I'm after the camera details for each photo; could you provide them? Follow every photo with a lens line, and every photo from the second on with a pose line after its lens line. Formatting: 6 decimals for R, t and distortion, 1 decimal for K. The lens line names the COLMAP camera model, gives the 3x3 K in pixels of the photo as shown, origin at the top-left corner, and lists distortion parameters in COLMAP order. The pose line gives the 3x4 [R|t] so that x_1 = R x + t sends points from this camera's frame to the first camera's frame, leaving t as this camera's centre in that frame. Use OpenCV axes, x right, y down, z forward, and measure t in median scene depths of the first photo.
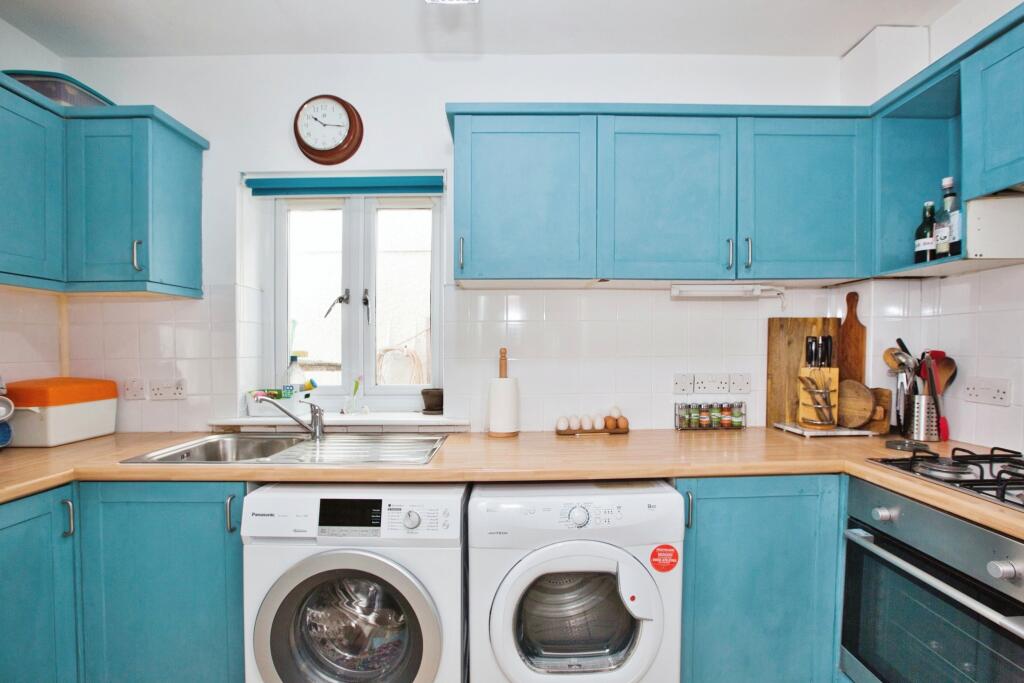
lens RADIAL K [[474.5, 0, 512.0], [0, 474.5, 341.5], [0, 0, 1]] dist [-0.050210, 0.022071]
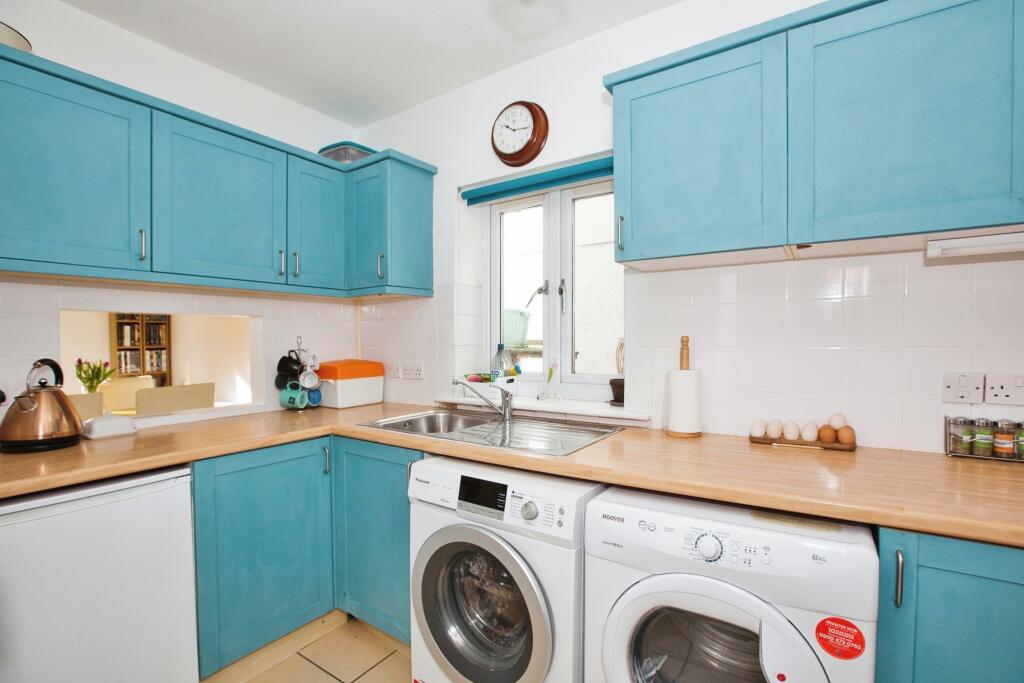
lens RADIAL K [[468.6, 0, 515.3], [0, 468.6, 330.6], [0, 0, 1]] dist [-0.050512, 0.021677]
pose [[0.827203, -0.013003, -0.561753, 0.218185], [0.013711, 0.999902, -0.002956, 0.002831], [0.561736, -0.005257, 0.827300, 0.122909]]
